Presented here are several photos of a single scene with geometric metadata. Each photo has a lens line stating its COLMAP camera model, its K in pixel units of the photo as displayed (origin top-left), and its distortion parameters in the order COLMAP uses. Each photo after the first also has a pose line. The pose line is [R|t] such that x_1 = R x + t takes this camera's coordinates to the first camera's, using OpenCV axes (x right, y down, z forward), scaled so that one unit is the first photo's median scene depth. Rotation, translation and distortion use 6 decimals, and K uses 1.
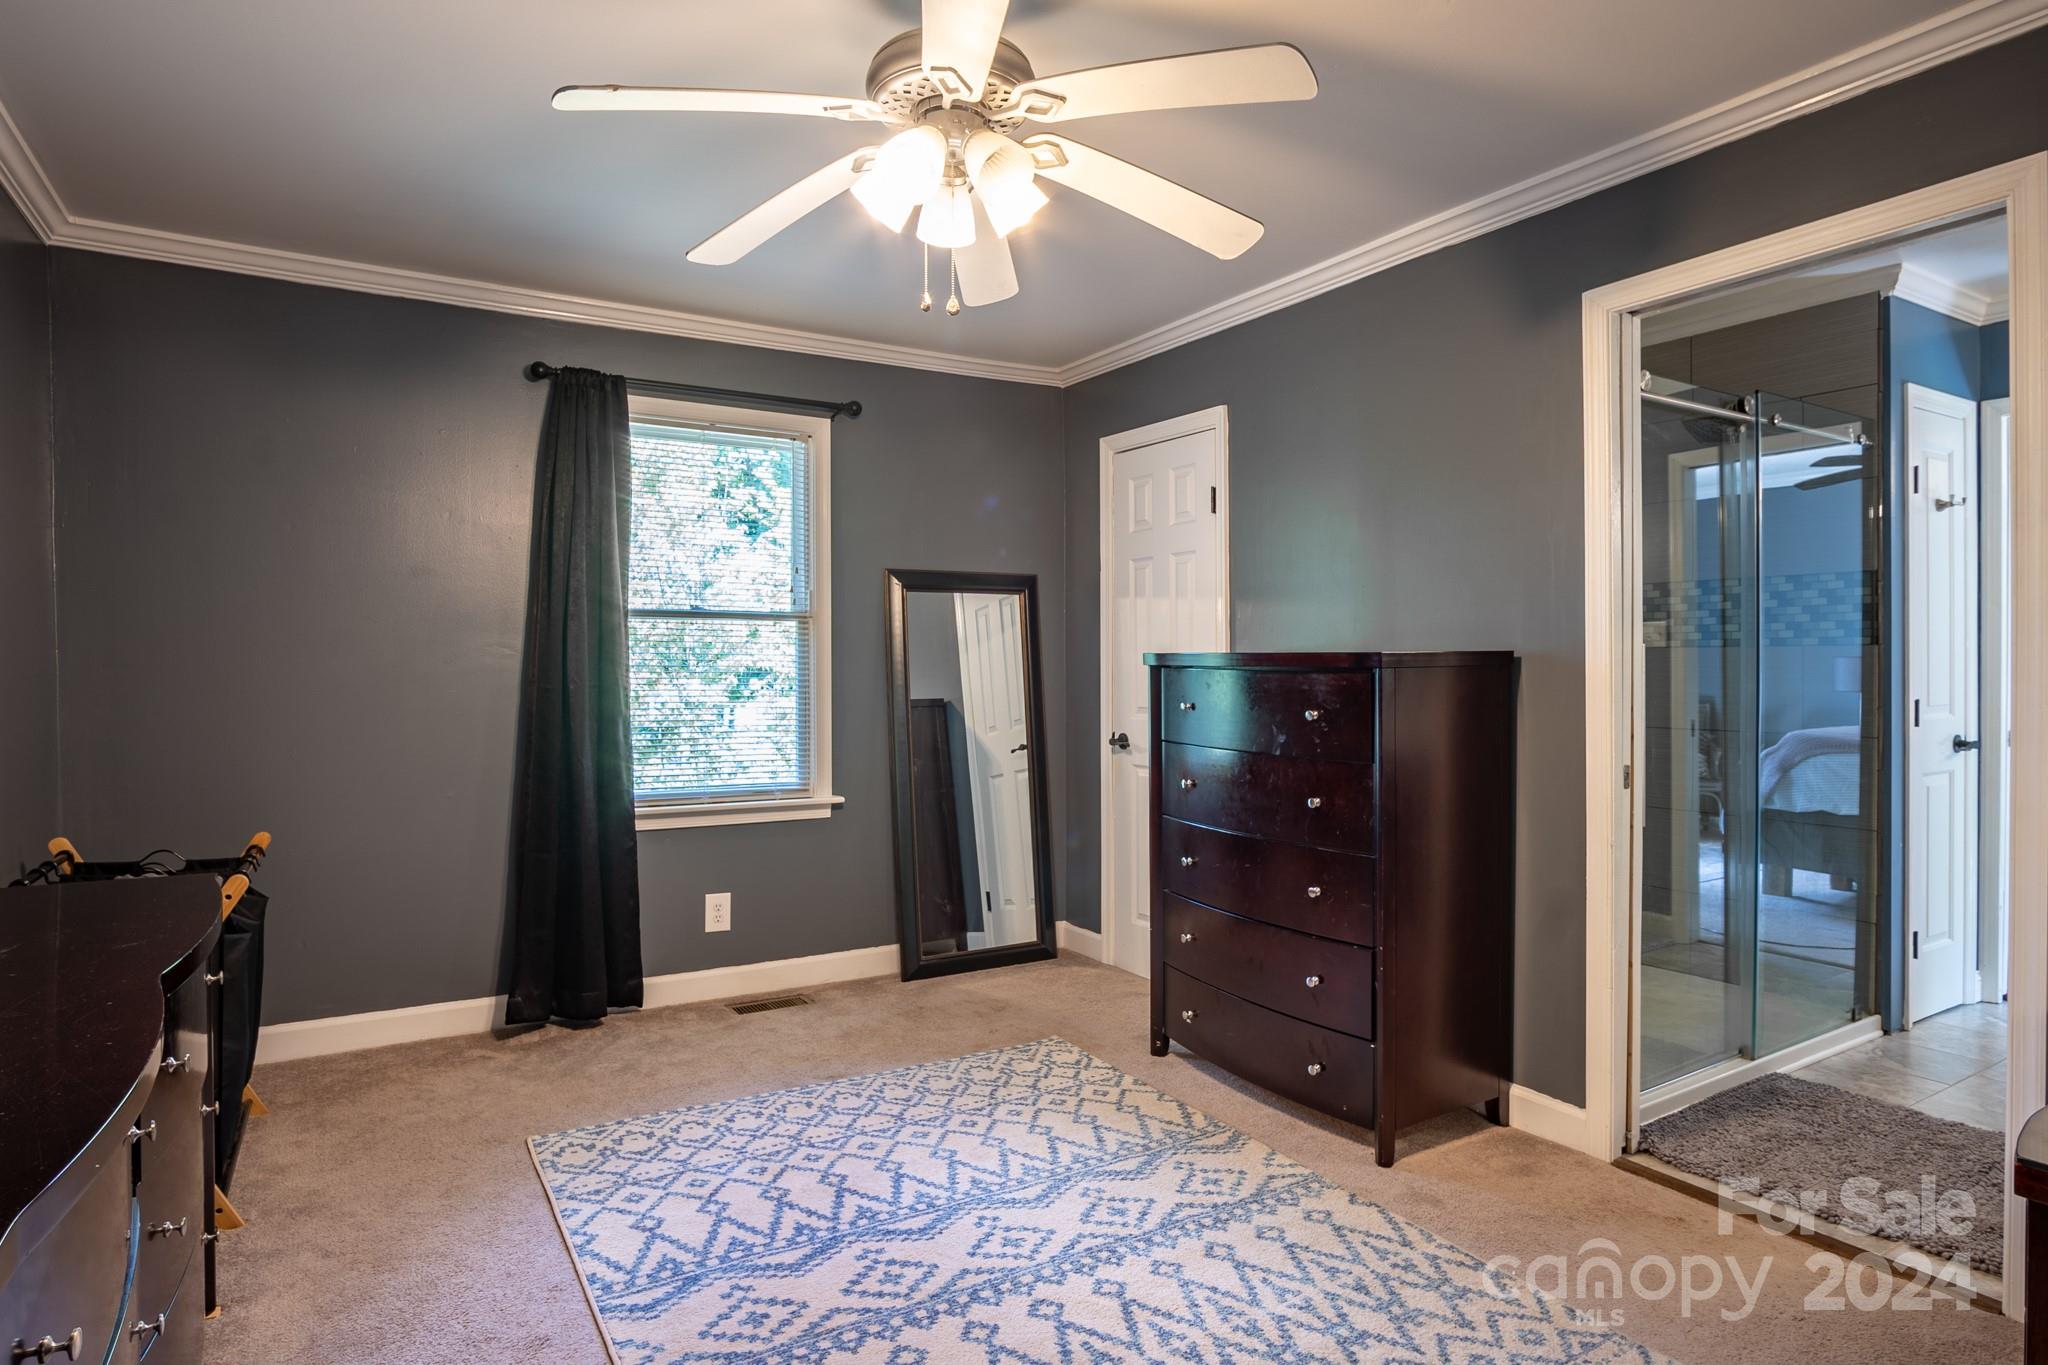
lens RADIAL K [[1115.5, 0, 1023.0], [0, 1115.5, 621.1], [0, 0, 1]] dist [-0.024997, 0.000577]
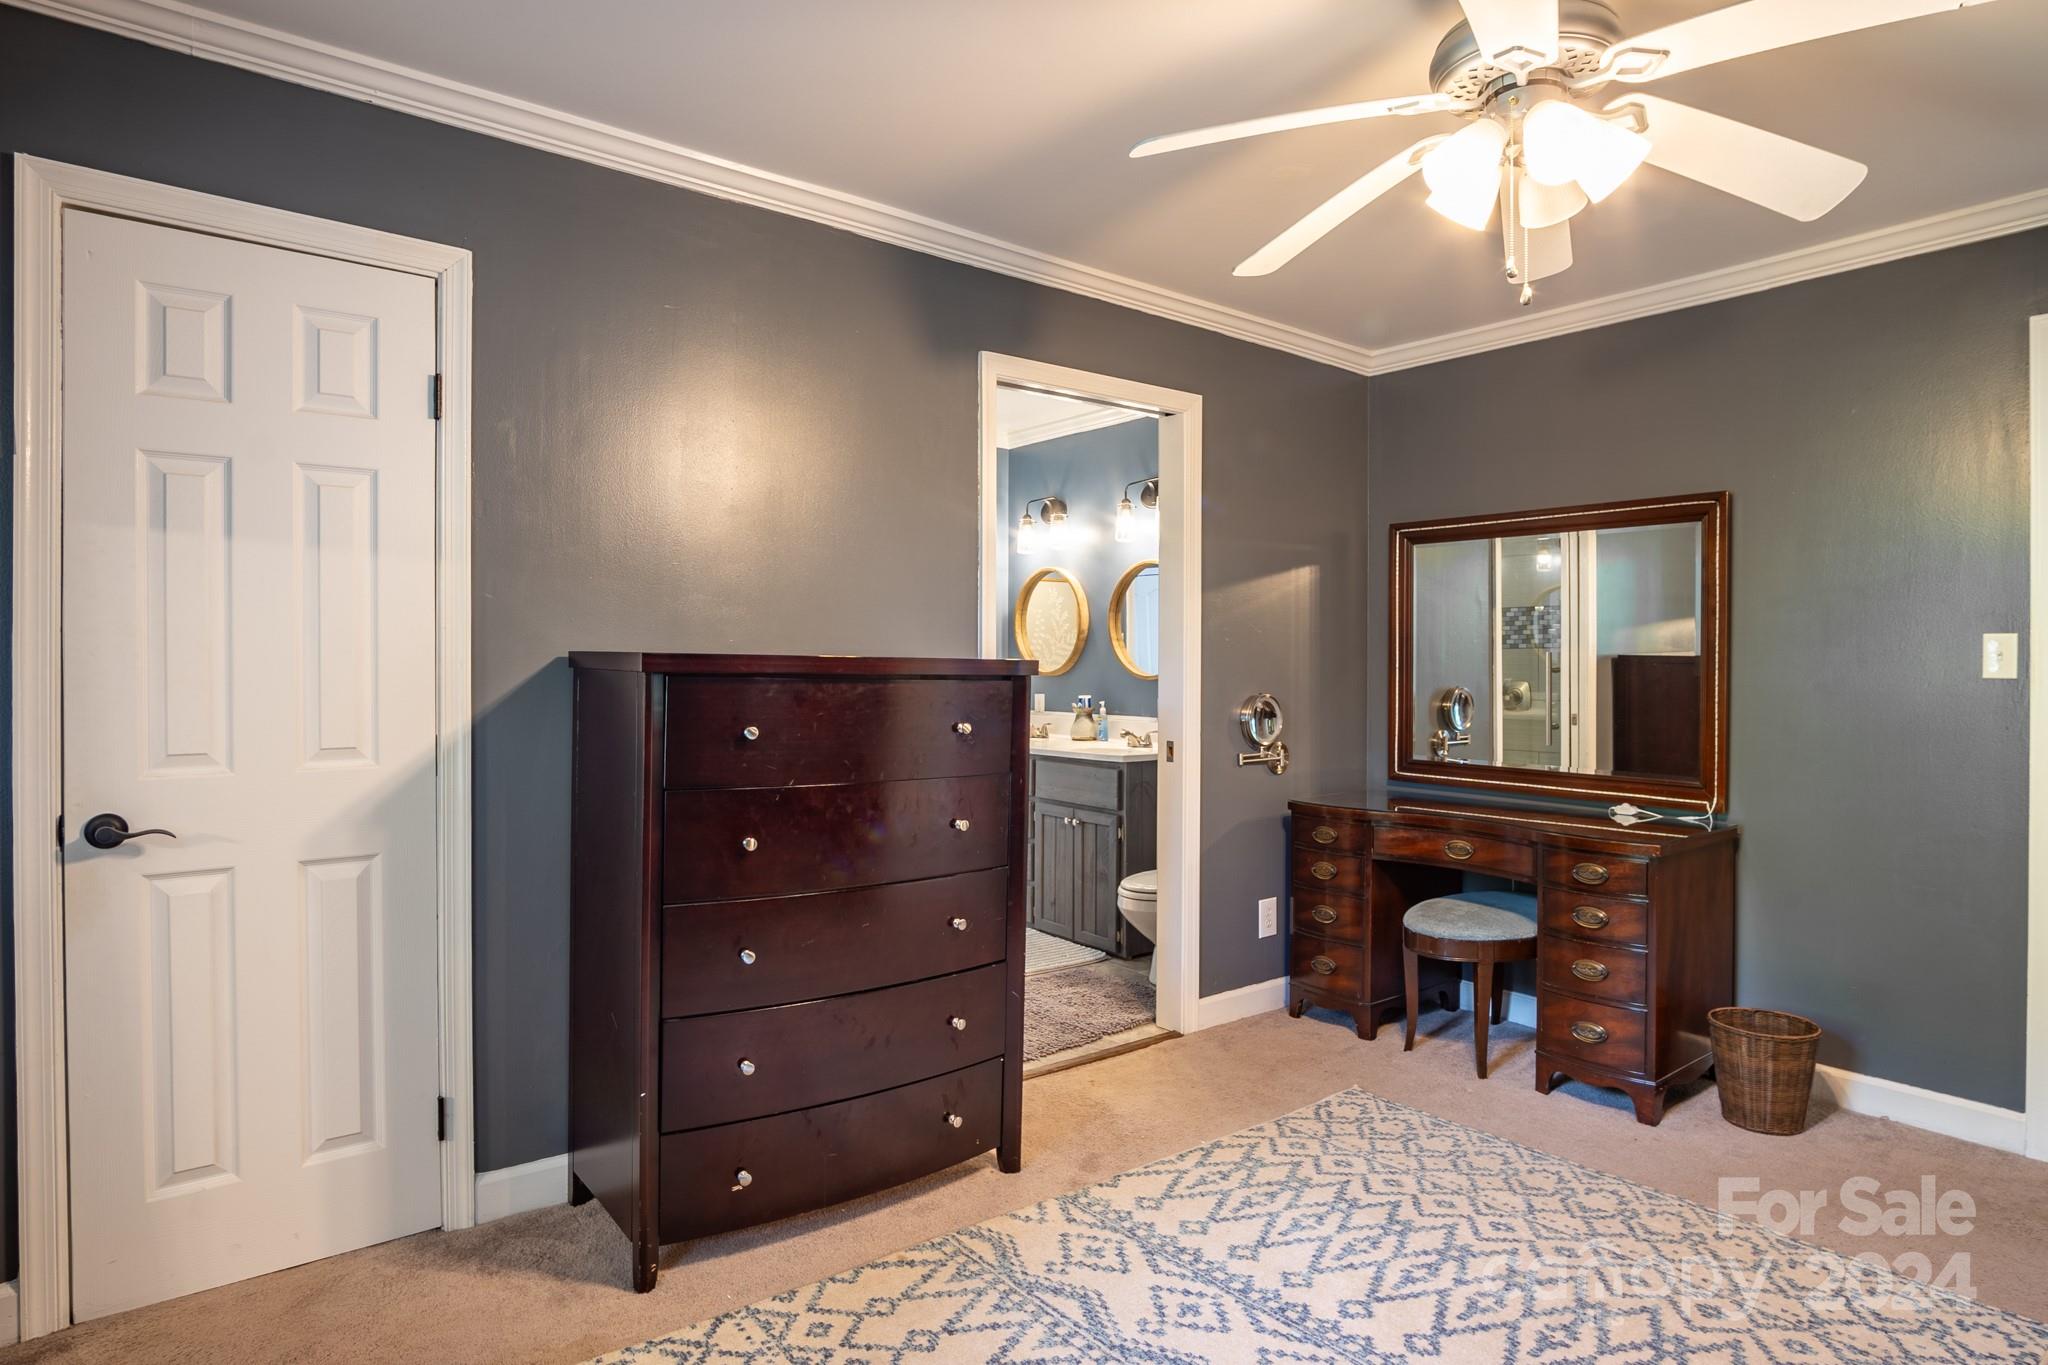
lens RADIAL K [[1137.6, 0, 1023.1], [0, 1137.6, 635.9], [0, 0, 1]] dist [-0.028138, 0.000131]
pose [[-0.110530, 0.028603, 0.993461, -0.754964], [-0.040924, 0.998607, -0.033304, 0.045263], [-0.993030, -0.044337, -0.109206, 1.205123]]
